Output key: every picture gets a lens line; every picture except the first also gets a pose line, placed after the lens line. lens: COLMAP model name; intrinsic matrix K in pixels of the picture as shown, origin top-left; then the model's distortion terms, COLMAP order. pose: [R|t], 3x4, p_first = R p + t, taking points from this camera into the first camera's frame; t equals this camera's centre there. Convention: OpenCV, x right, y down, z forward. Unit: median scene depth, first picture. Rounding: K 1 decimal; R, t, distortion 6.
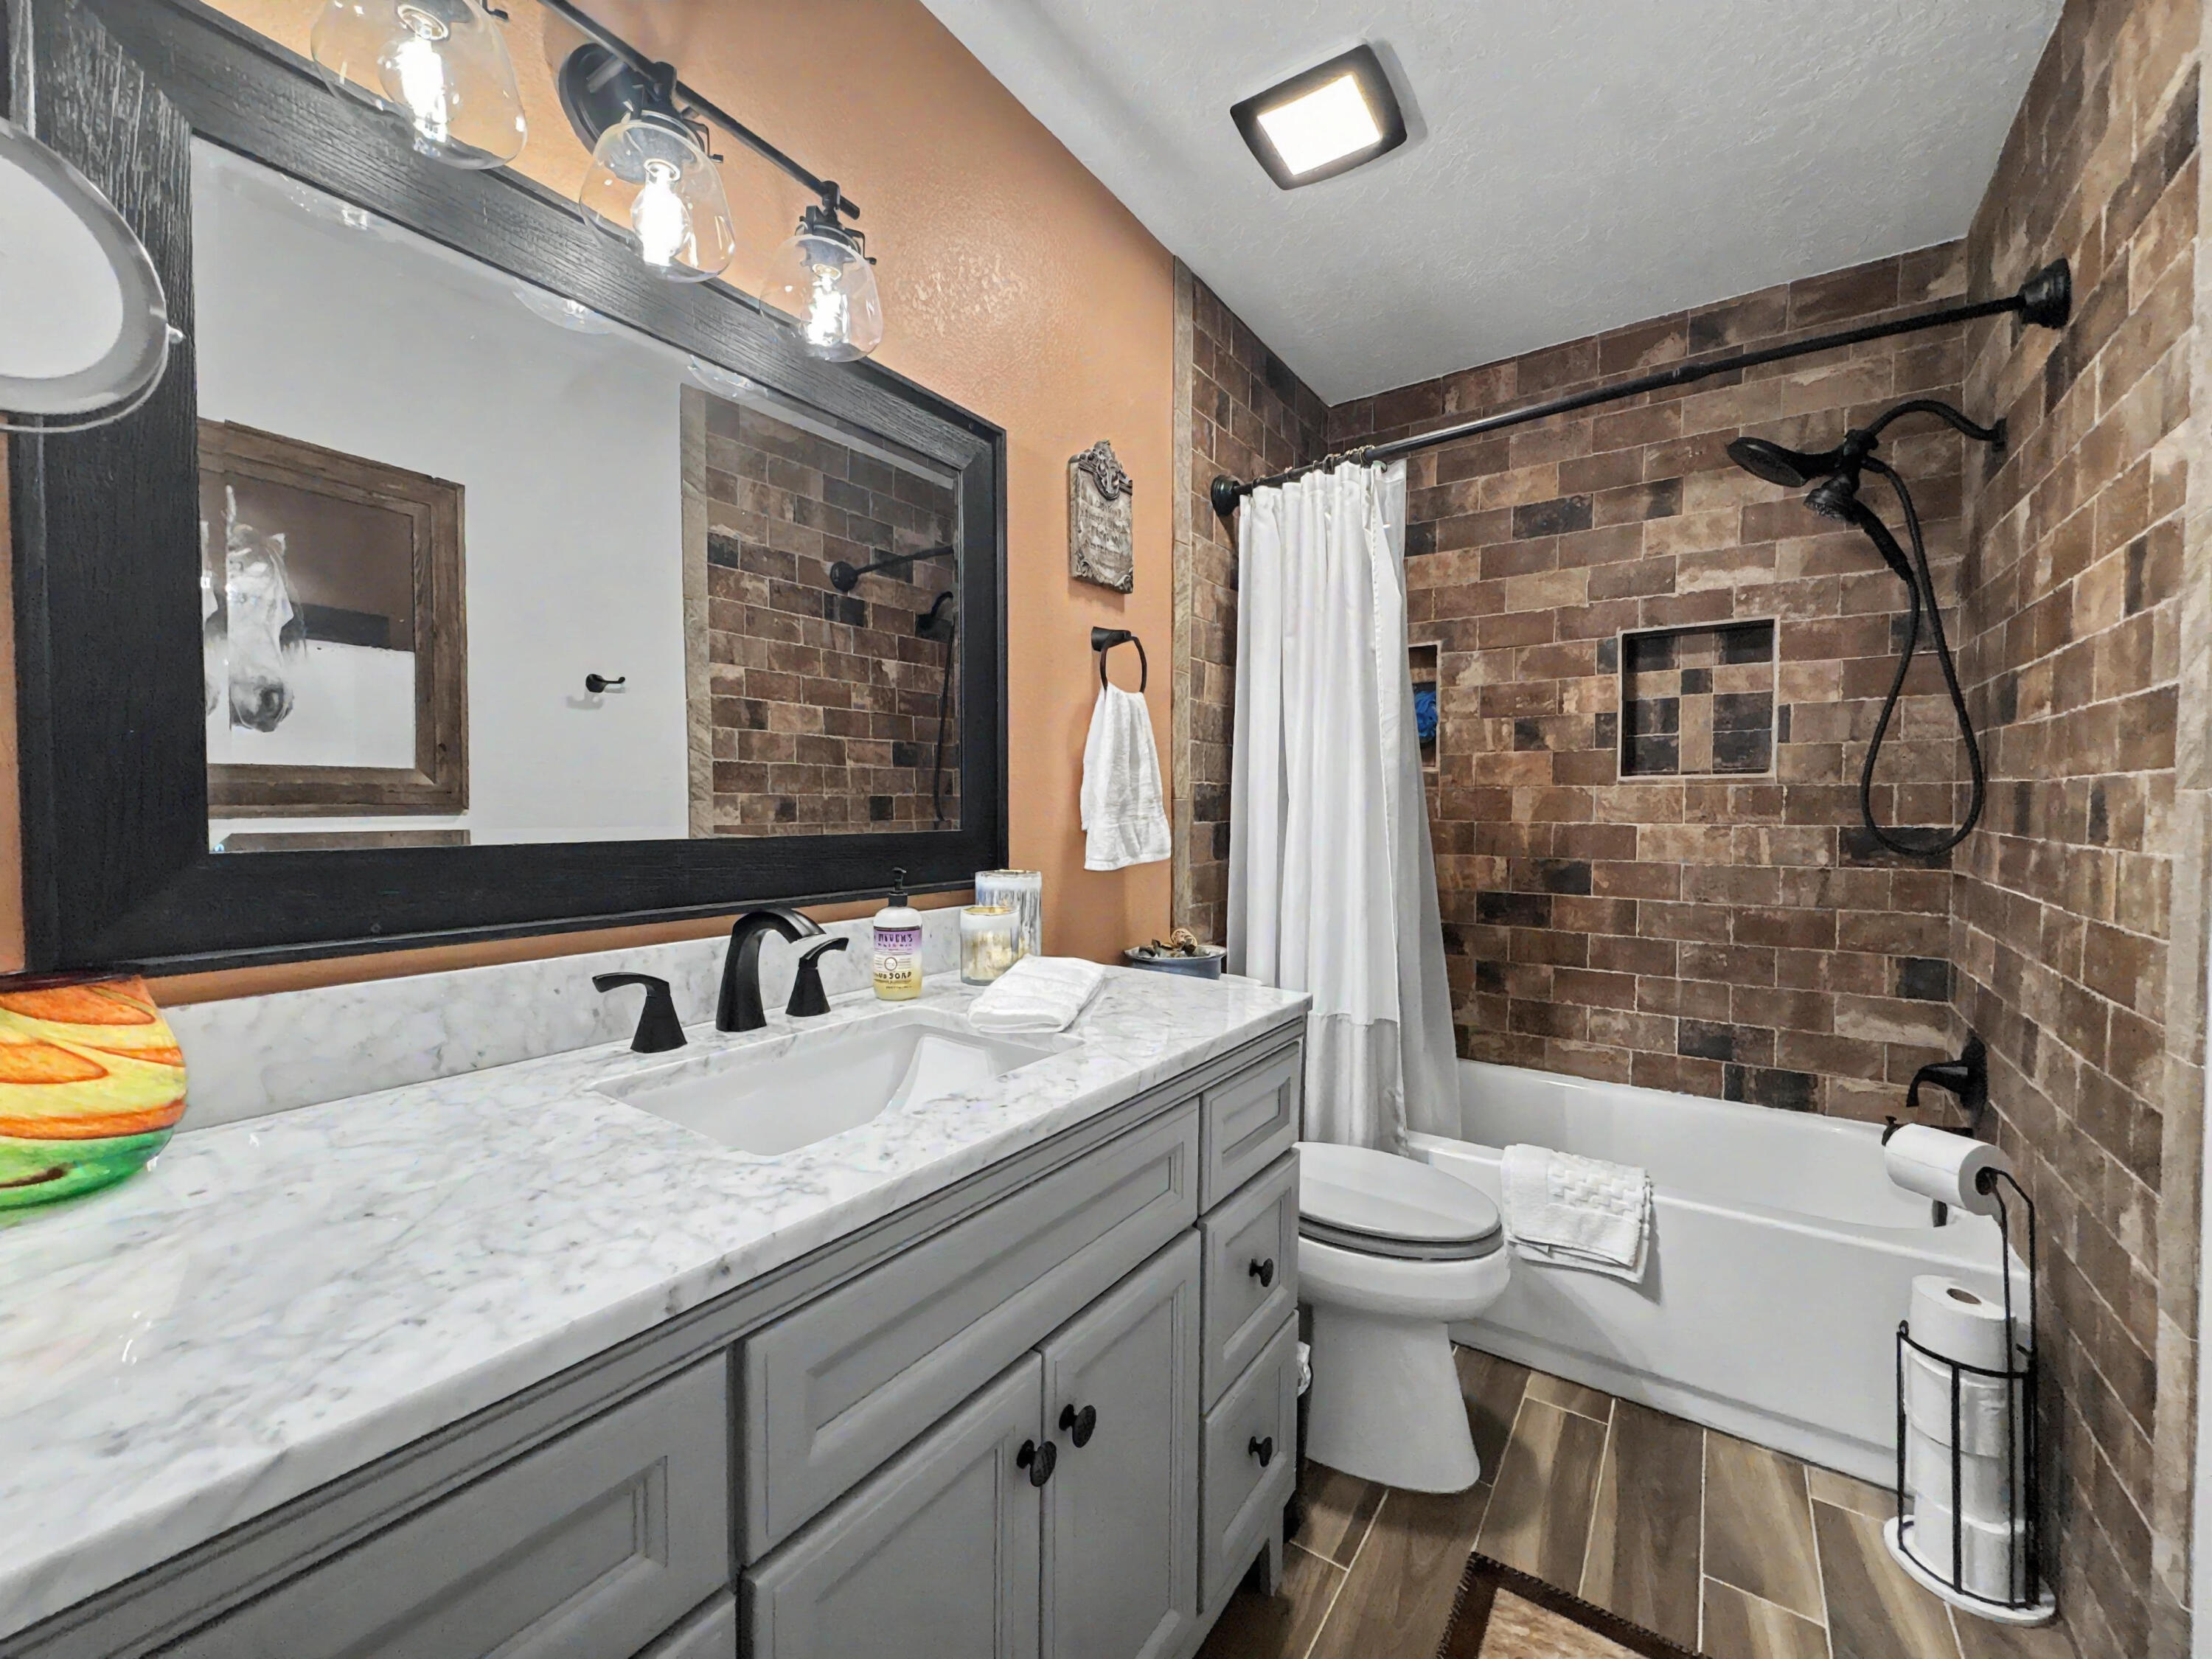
lens RADIAL K [[886.0, 0, 1108.5], [0, 886.0, 827.3], [0, 0, 1]] dist [0.001306, 0.000115]
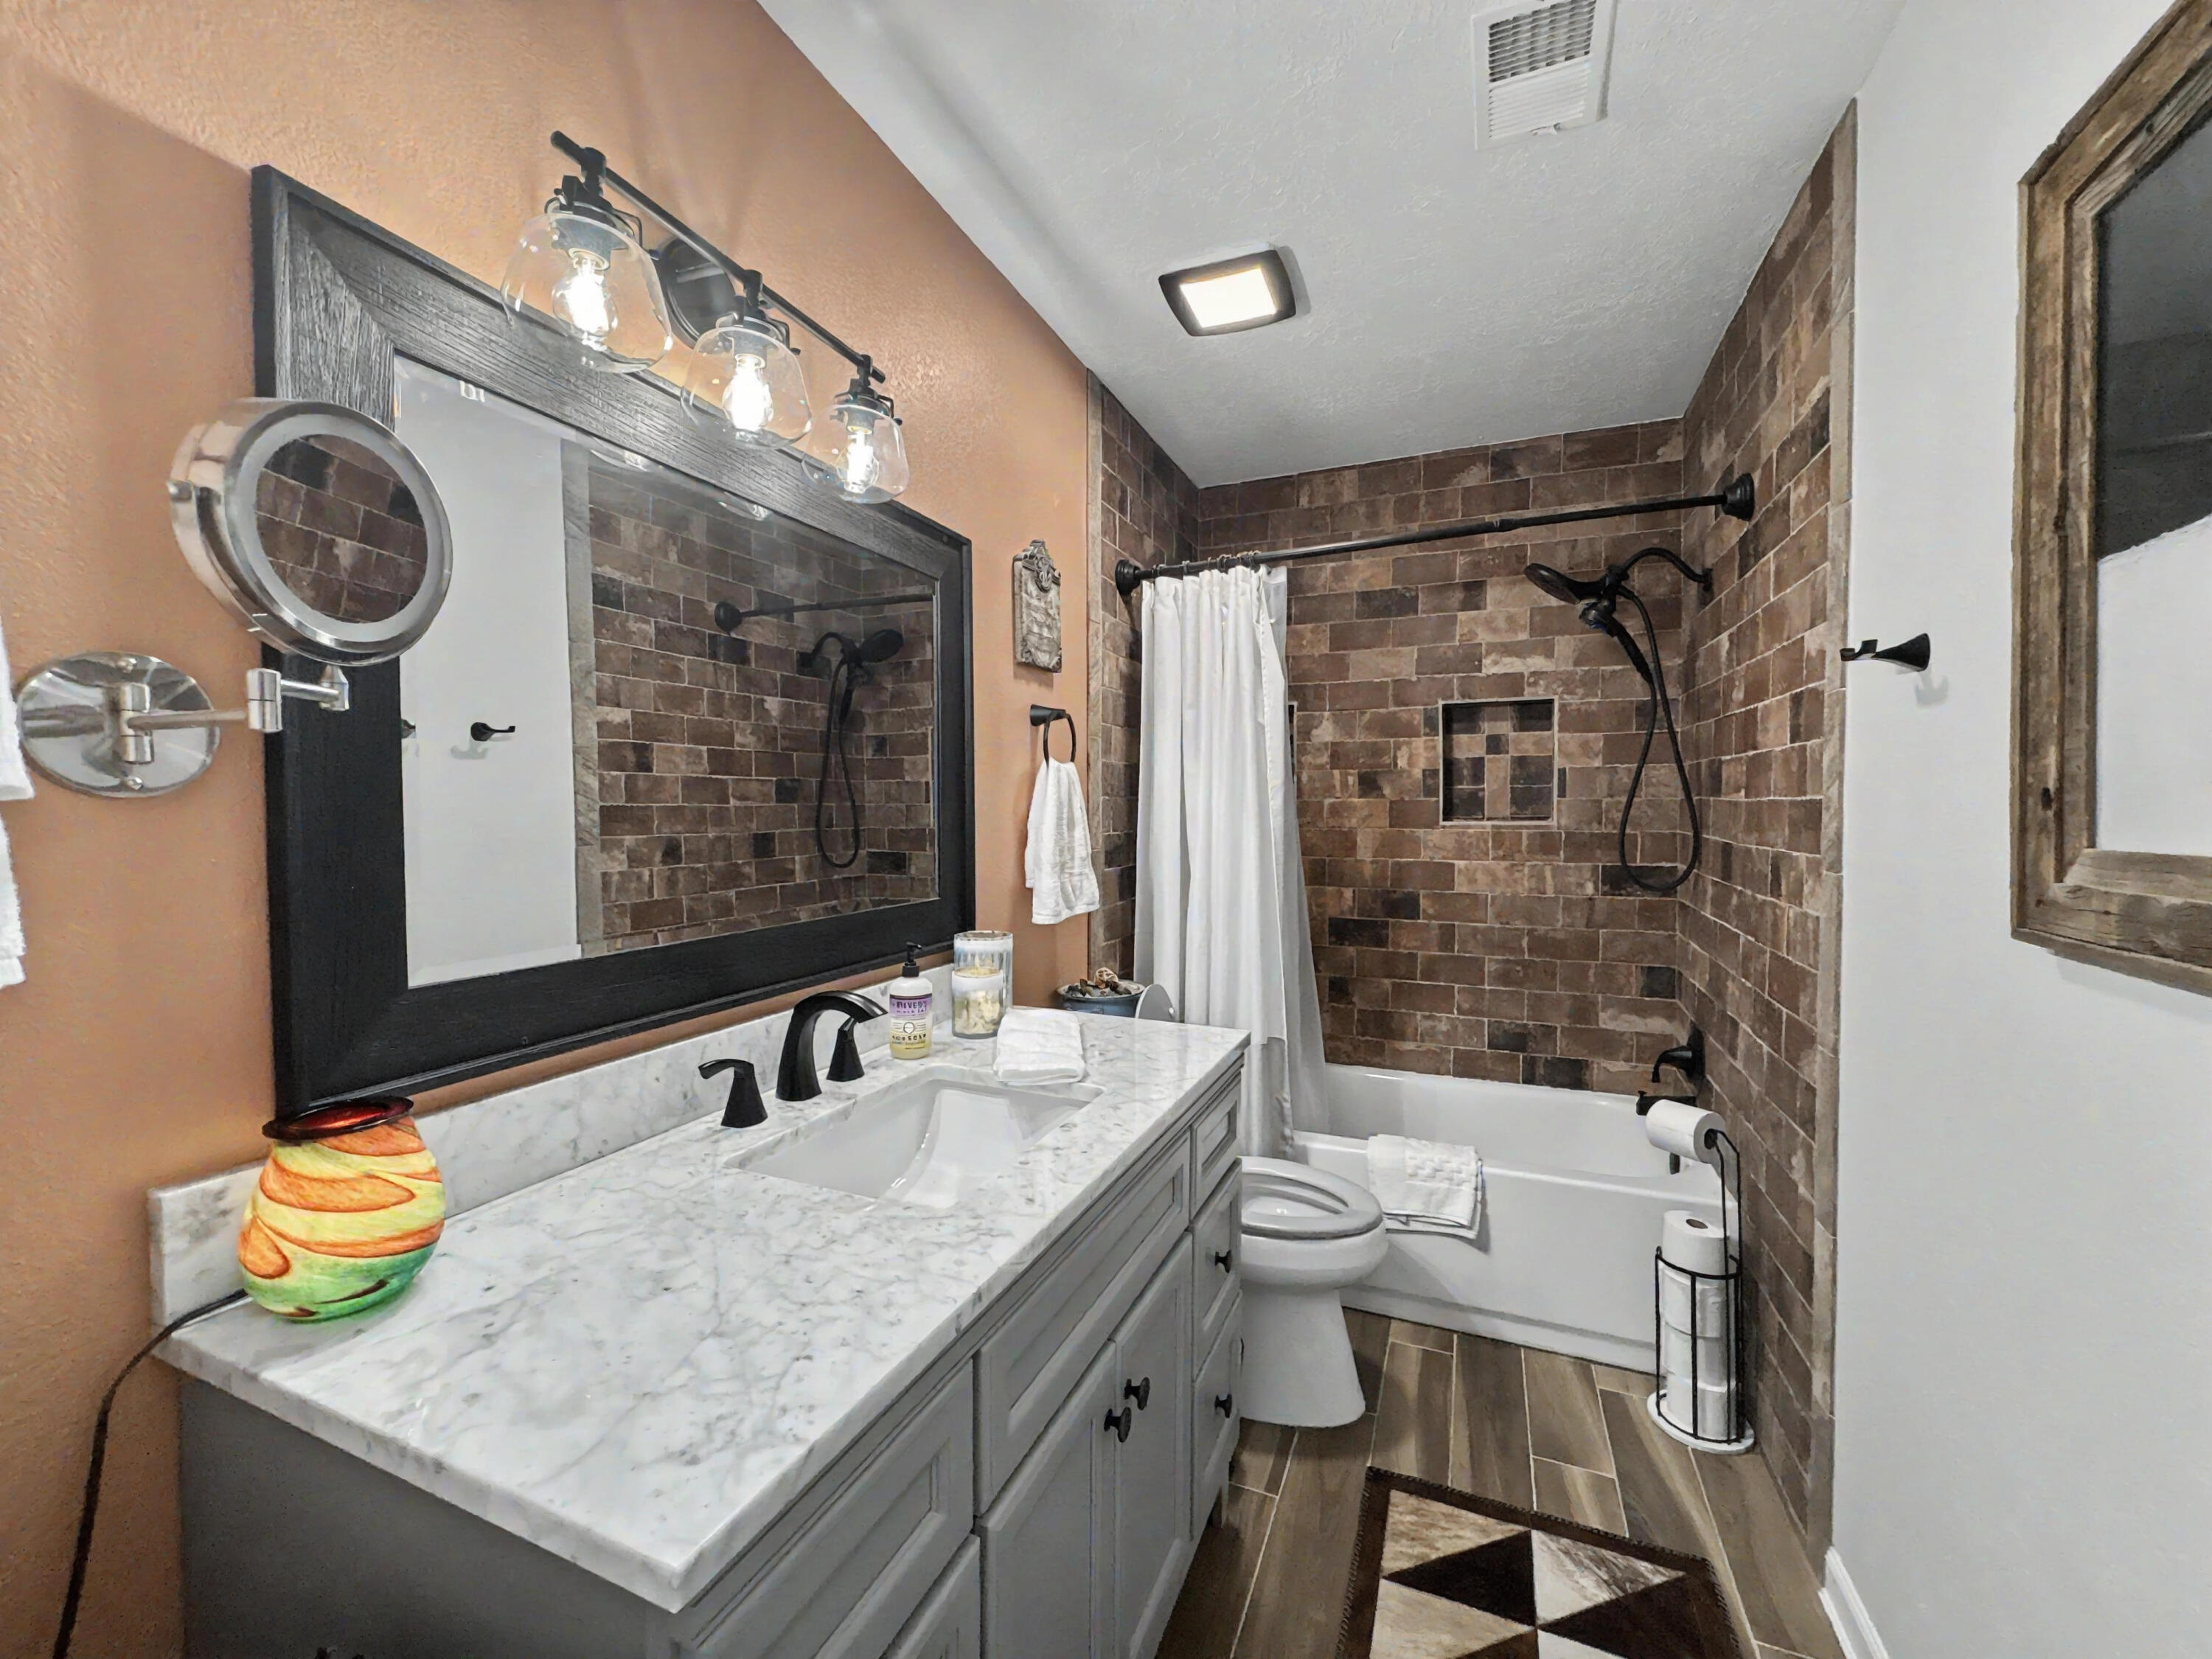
lens RADIAL K [[886.0, 0, 1108.5], [0, 886.0, 827.3], [0, 0, 1]] dist [0.001306, 0.000115]
pose [[0.978396, -0.008198, 0.206576, -0.131920], [0.008571, 0.999963, -0.000908, -0.058789], [-0.206561, 0.002659, 0.978430, -0.100590]]
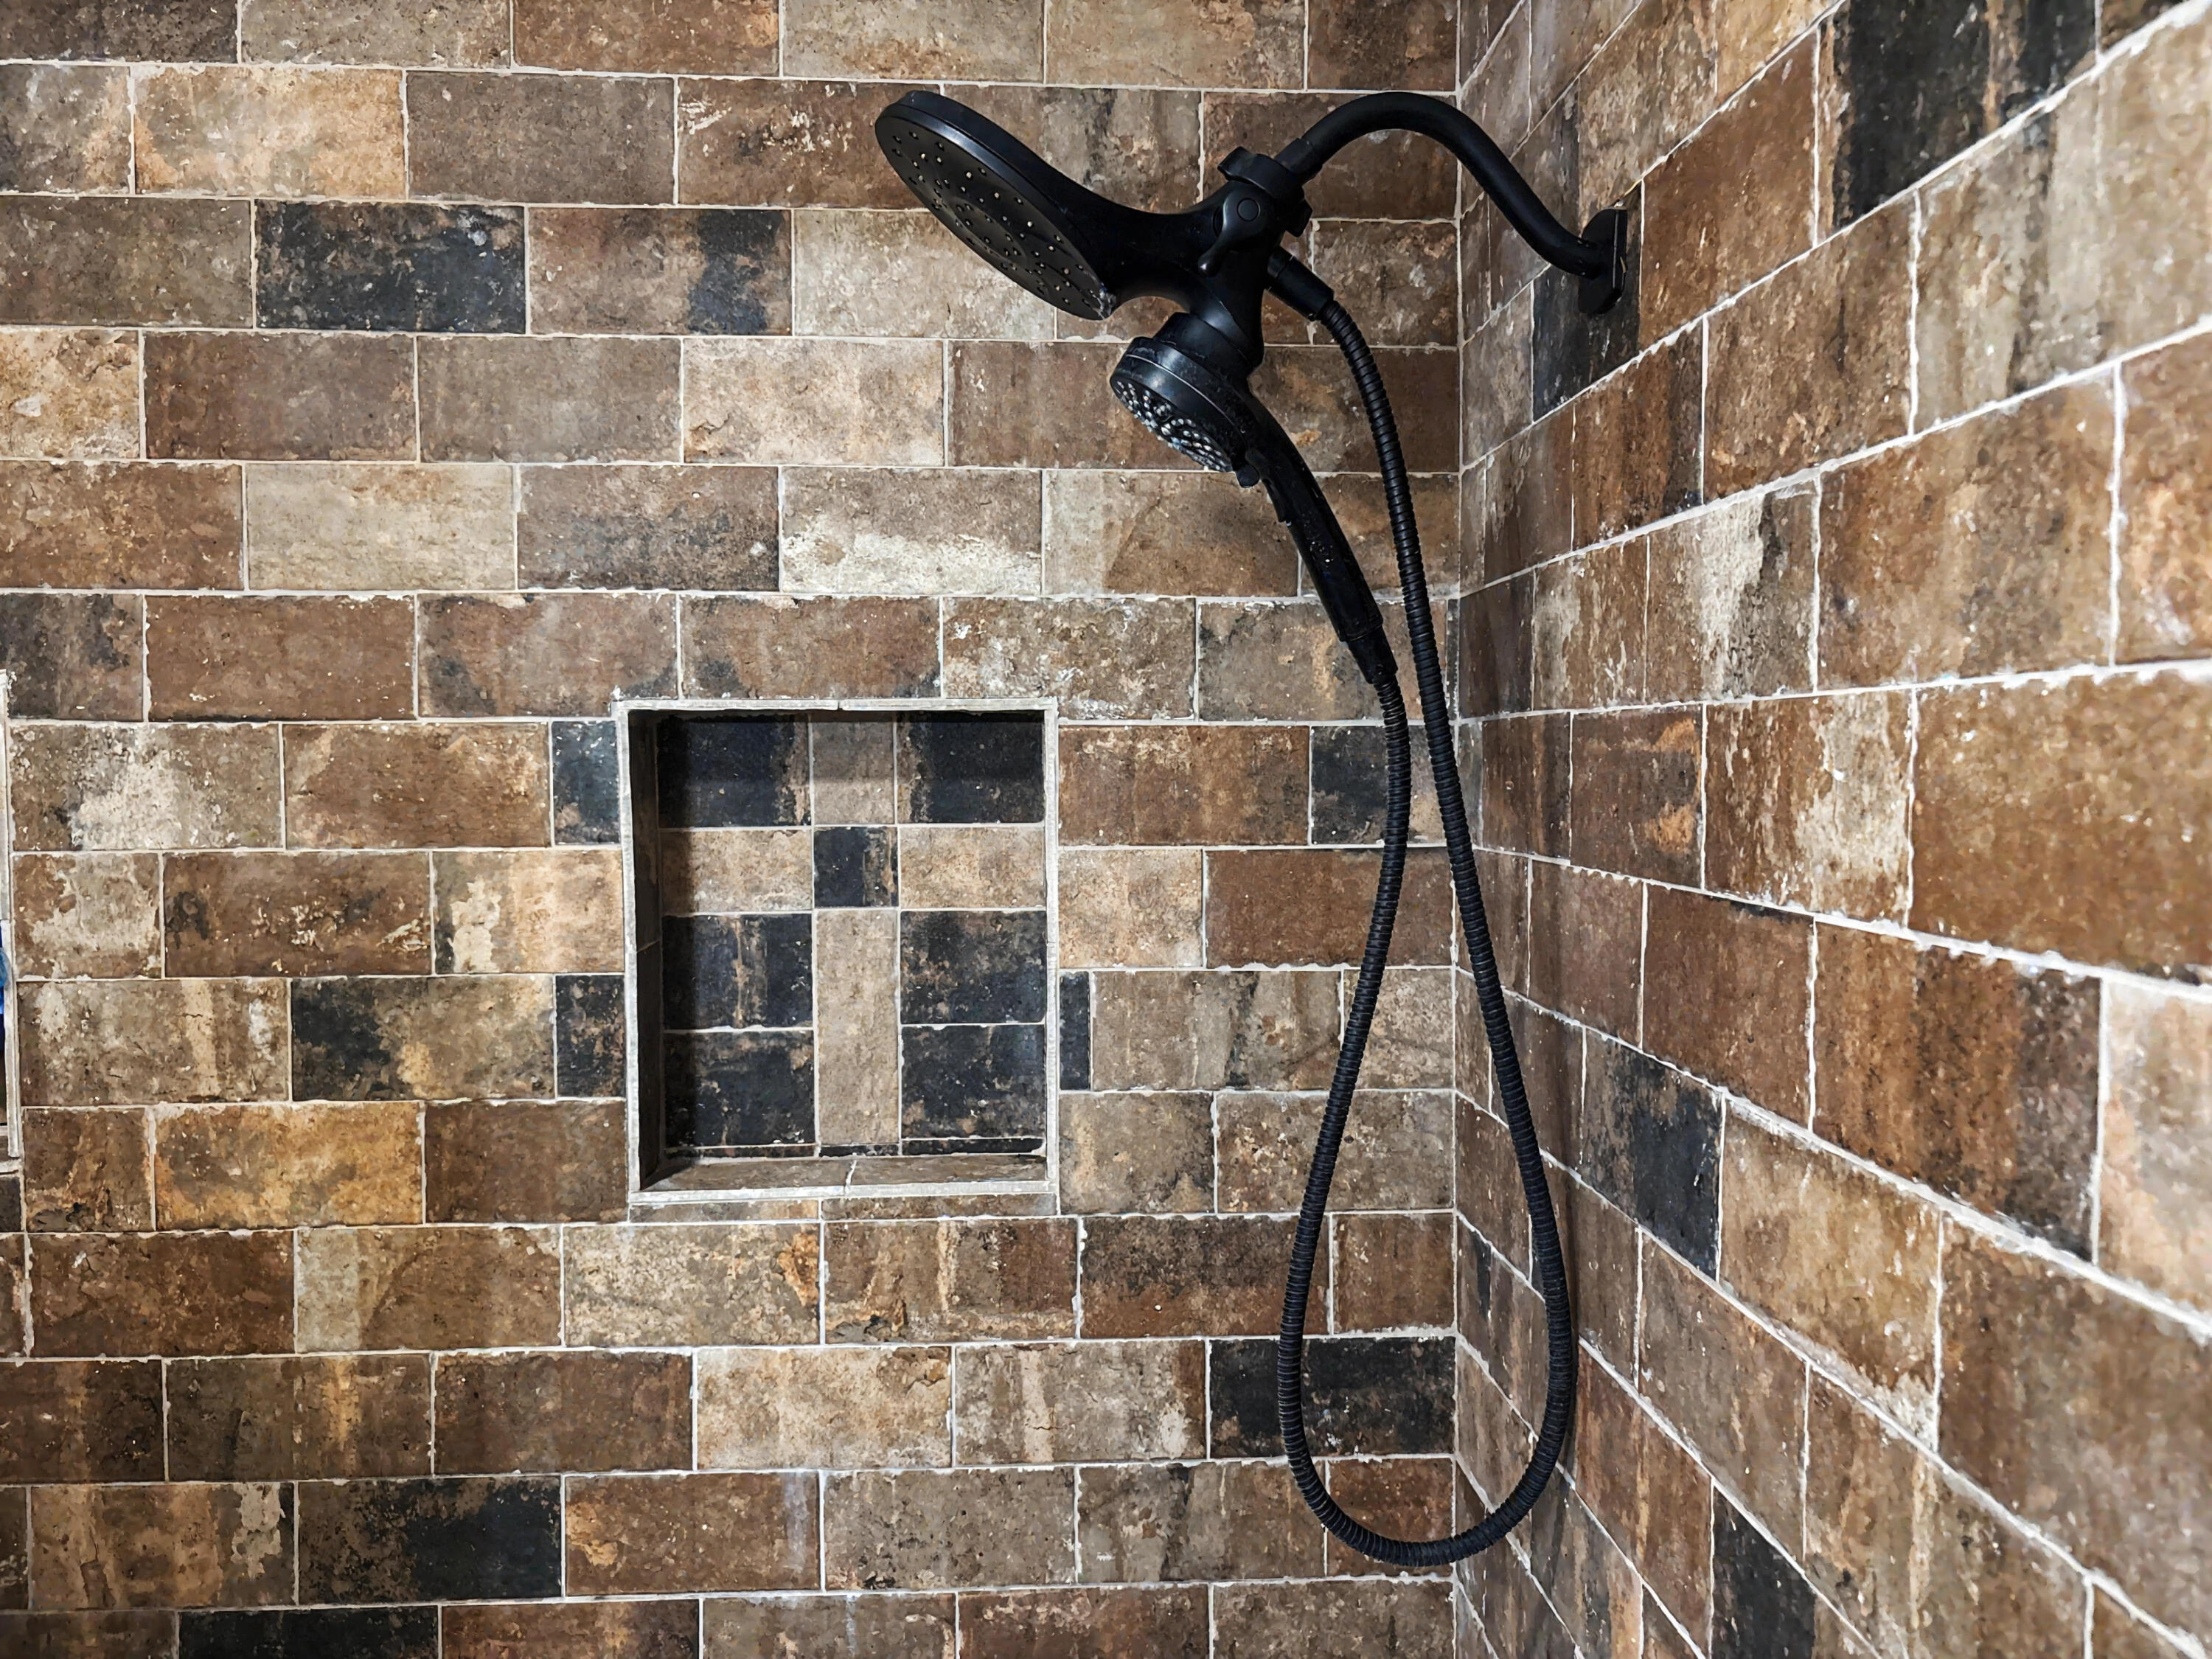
lens RADIAL K [[1671.8, 0, 1116.2], [0, 1671.8, 832.2], [0, 0, 1]] dist [0.006844, -0.003444]
pose [[0.785486, -0.027632, 0.618262, 0.404907], [0.020040, 0.999615, 0.019215, -0.206942], [-0.618555, -0.002703, 0.785737, 0.519395]]
